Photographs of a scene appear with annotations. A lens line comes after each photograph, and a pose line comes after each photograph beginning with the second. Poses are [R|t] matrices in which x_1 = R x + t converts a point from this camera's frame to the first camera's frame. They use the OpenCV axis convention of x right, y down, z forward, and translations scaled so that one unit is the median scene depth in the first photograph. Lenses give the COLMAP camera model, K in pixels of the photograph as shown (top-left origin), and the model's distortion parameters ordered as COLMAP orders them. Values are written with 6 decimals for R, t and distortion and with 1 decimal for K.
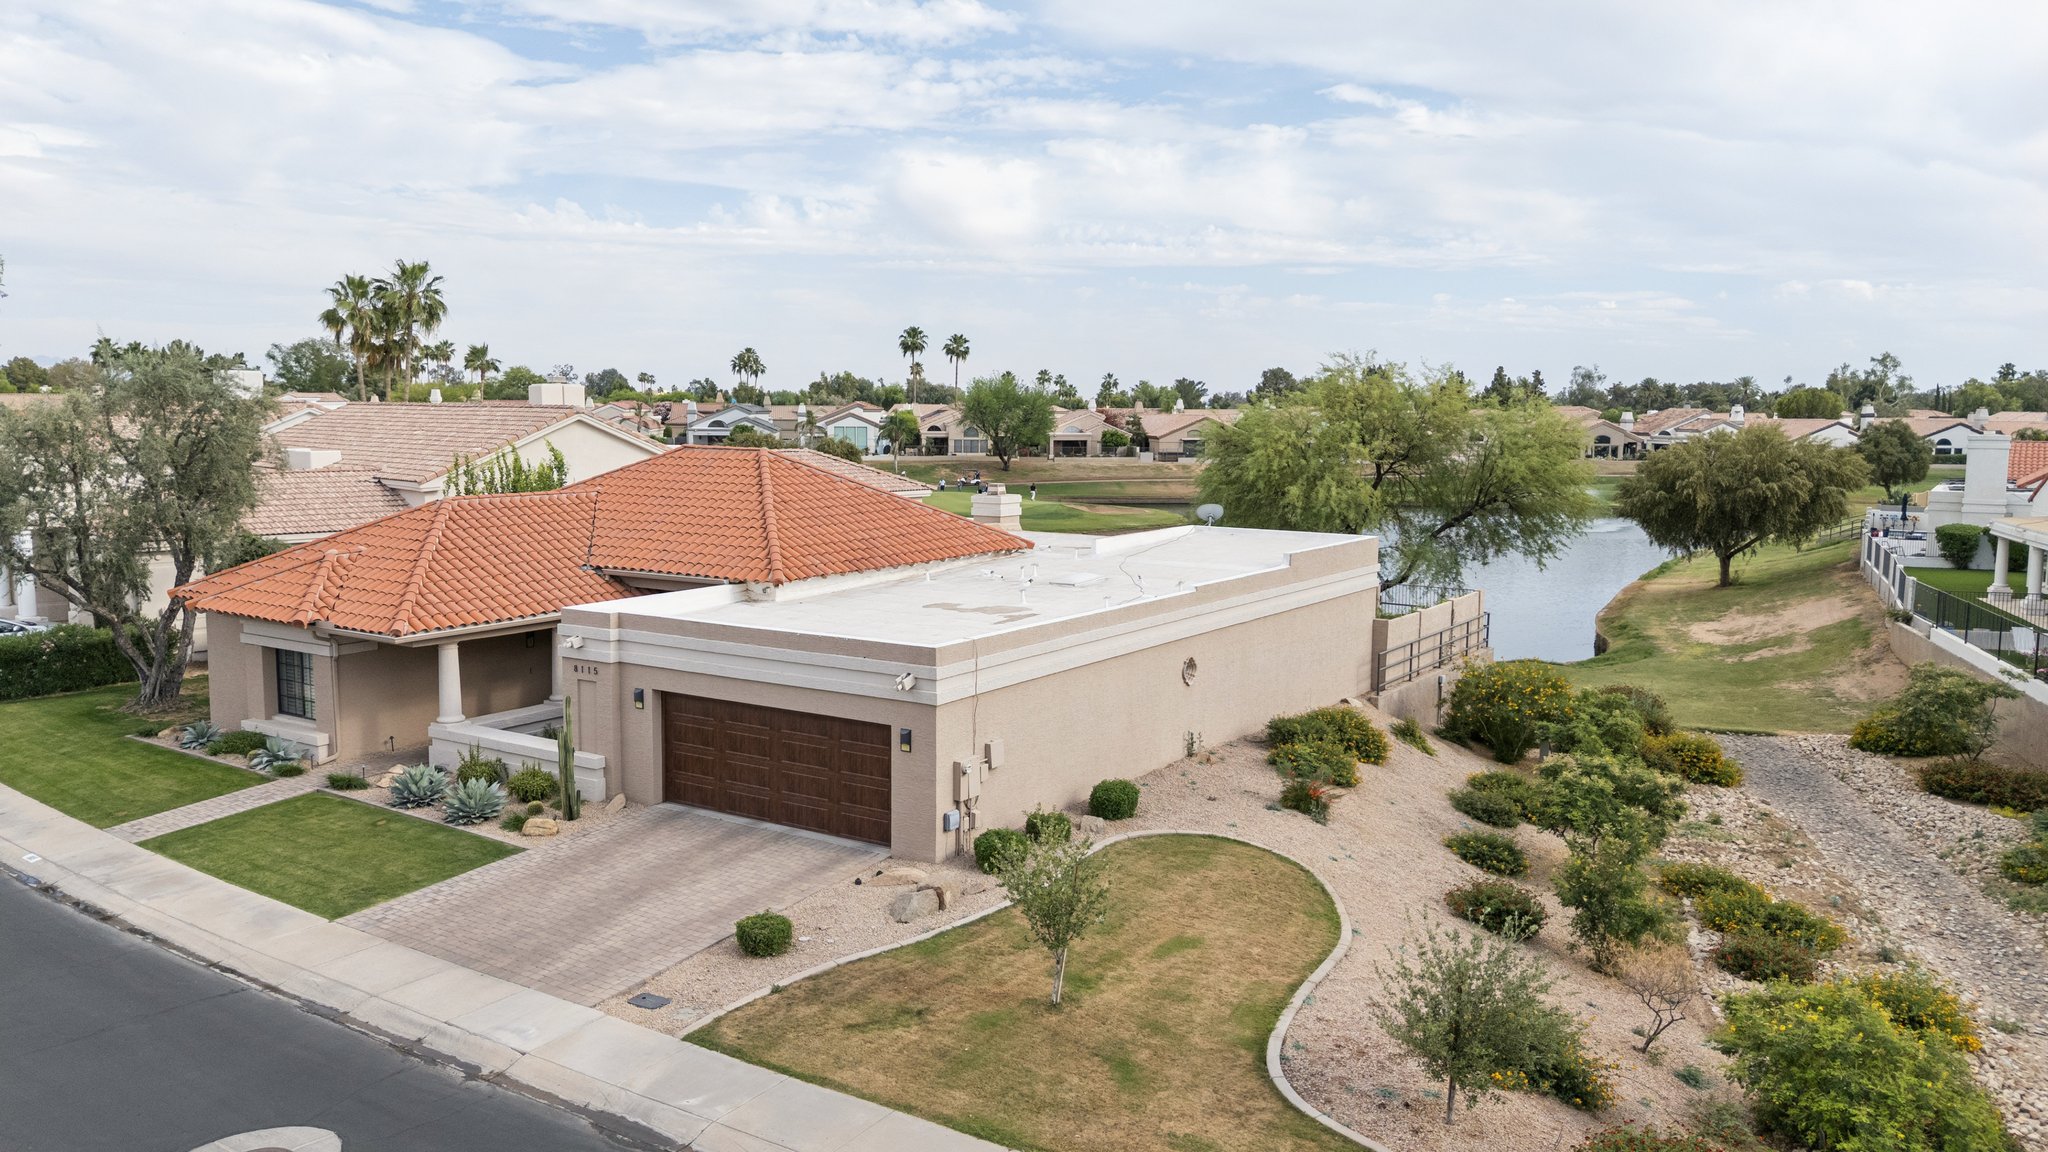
lens RADIAL K [[1503.4, 0, 1027.1], [0, 1503.4, 569.1], [0, 0, 1]] dist [0.105466, -0.110957]
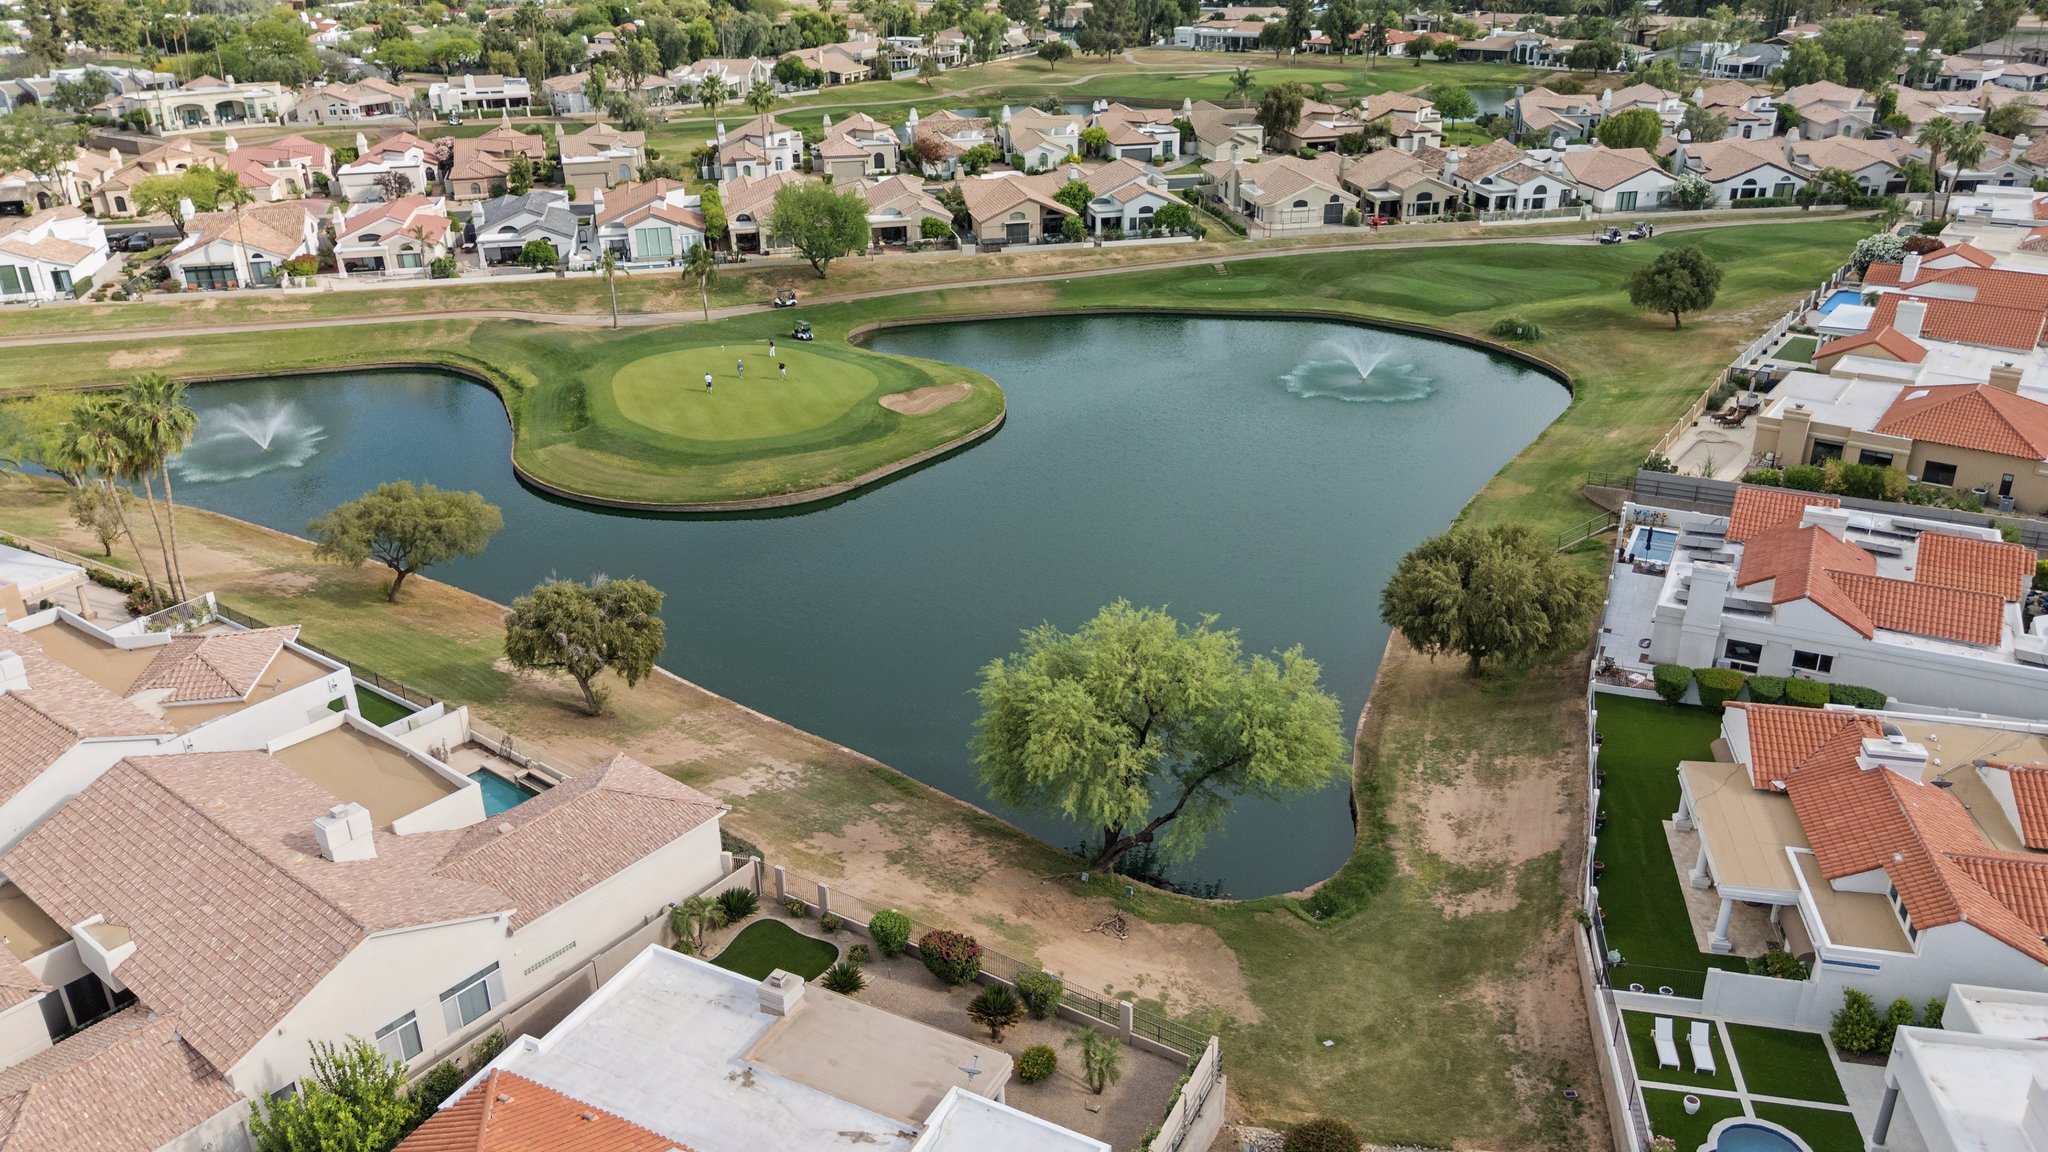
lens RADIAL K [[1507.3, 0, 1027.3], [0, 1507.3, 573.0], [0, 0, 1]] dist [0.084366, -0.085732]
pose [[0.994474, -0.063887, 0.083309, 0.024052], [0.035168, 0.950402, 0.309031, -0.188356], [-0.098920, -0.304393, 0.947396, 0.012091]]
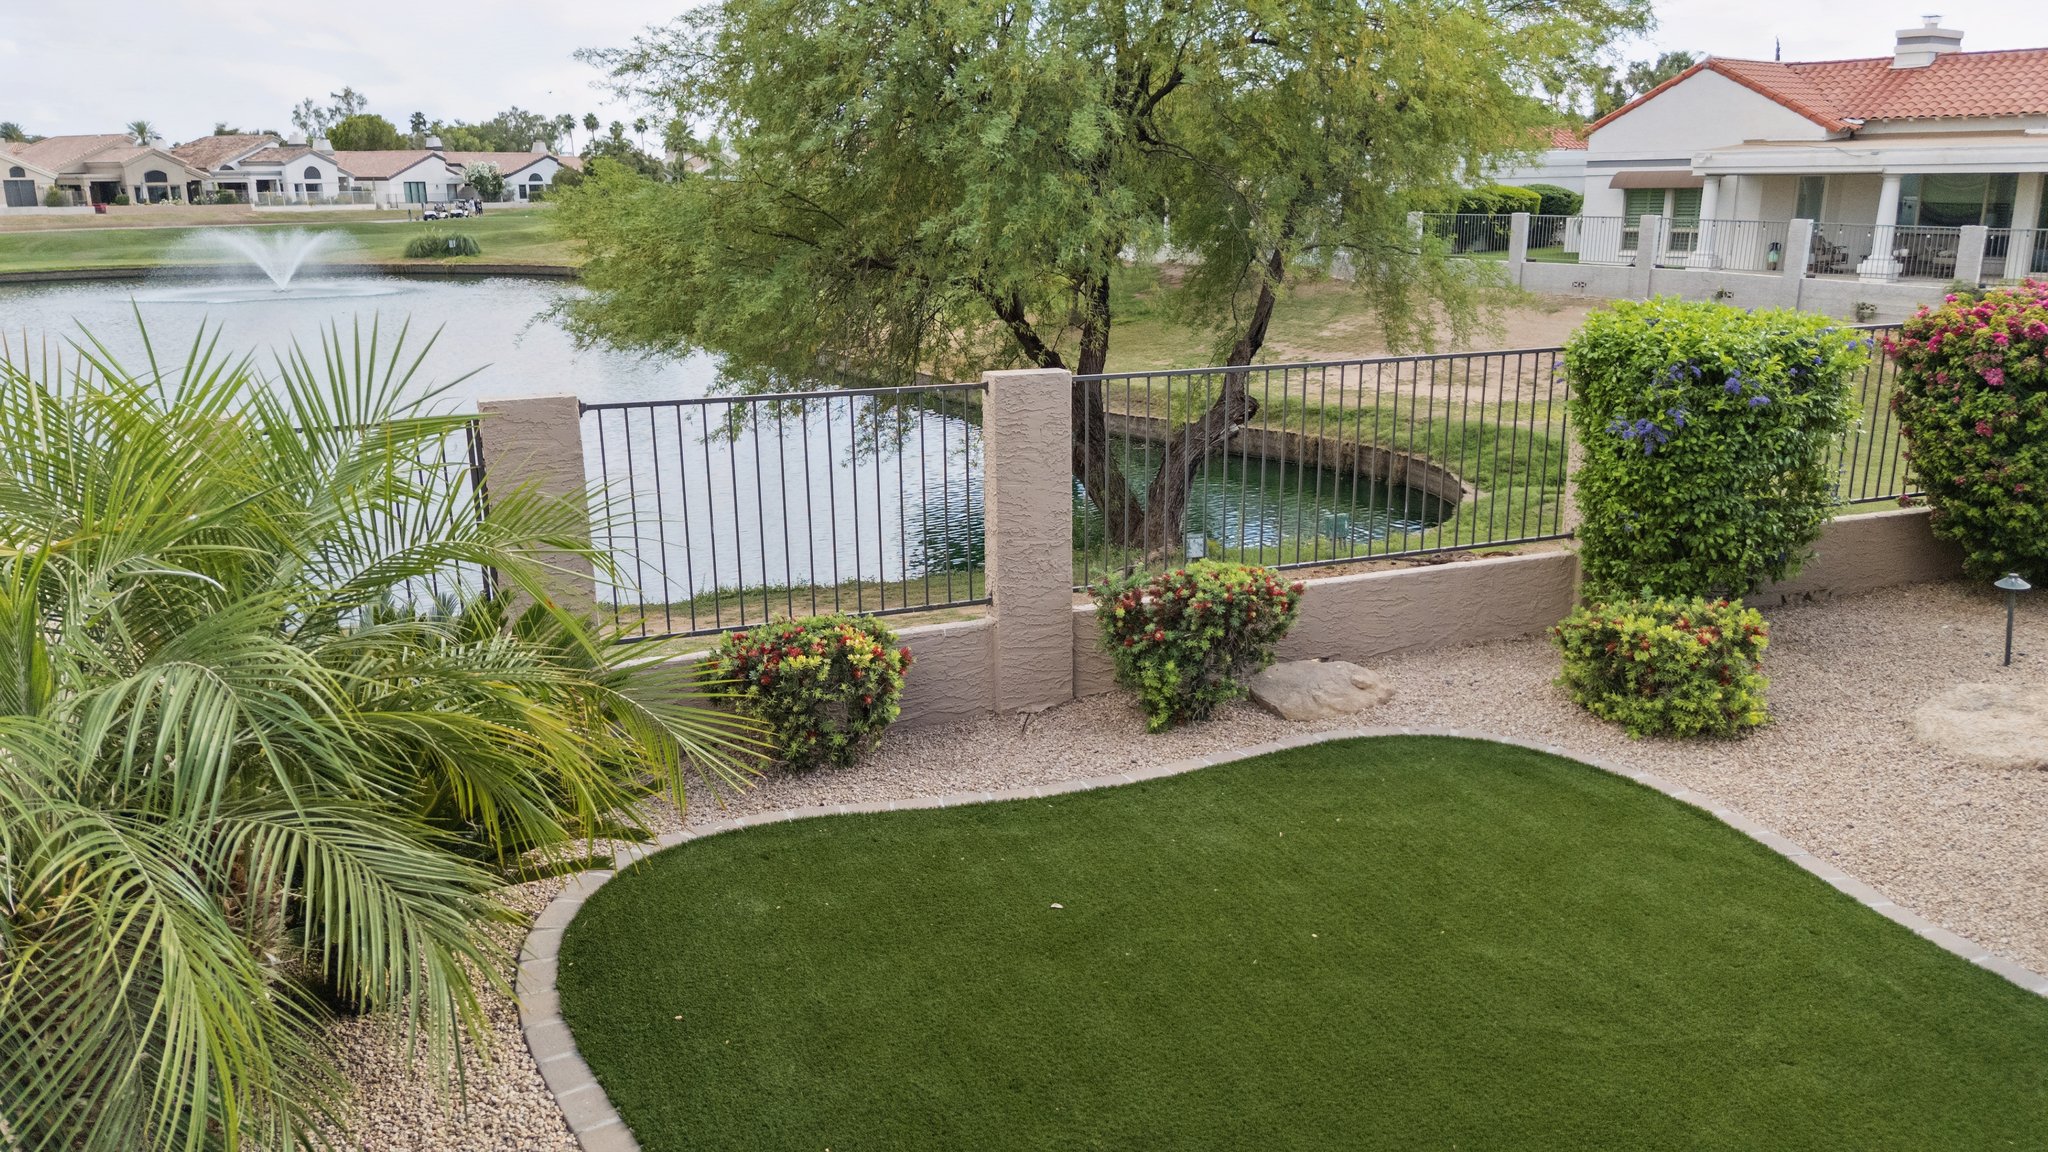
lens RADIAL K [[1507.3, 0, 1027.3], [0, 1507.3, 573.0], [0, 0, 1]] dist [0.084366, -0.085732]
pose [[0.523651, -0.228157, 0.820813, -0.036884], [0.108664, 0.973490, 0.201272, -0.007173], [-0.844974, -0.016204, 0.534562, 0.319238]]
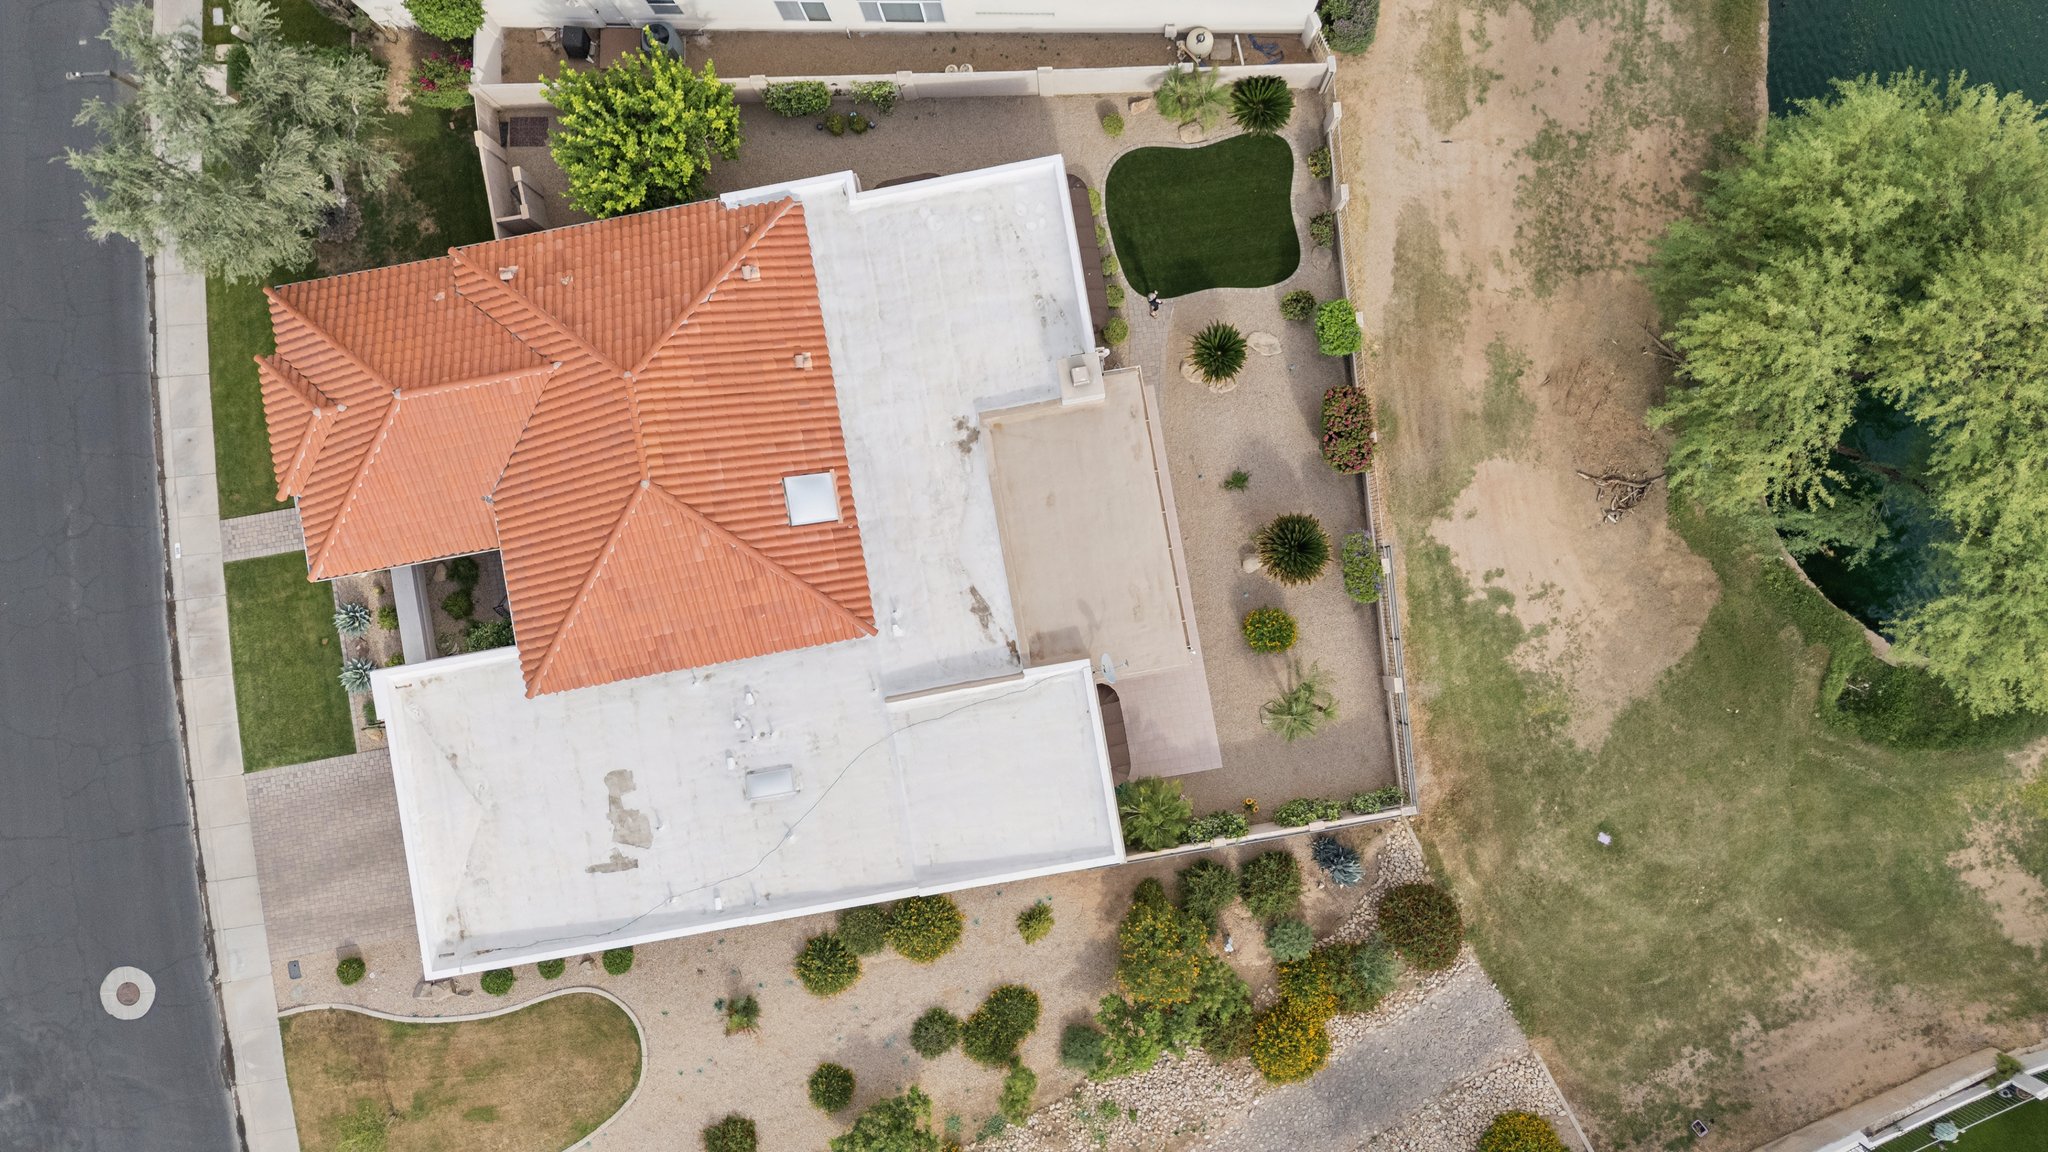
lens RADIAL K [[1503.4, 0, 1027.1], [0, 1503.4, 569.1], [0, 0, 1]] dist [0.105466, -0.110957]
pose [[0.686936, 0.724484, -0.056933, 0.024452], [-0.026683, 0.103435, 0.994278, -0.250599], [0.726227, -0.681487, 0.090385, 0.237284]]
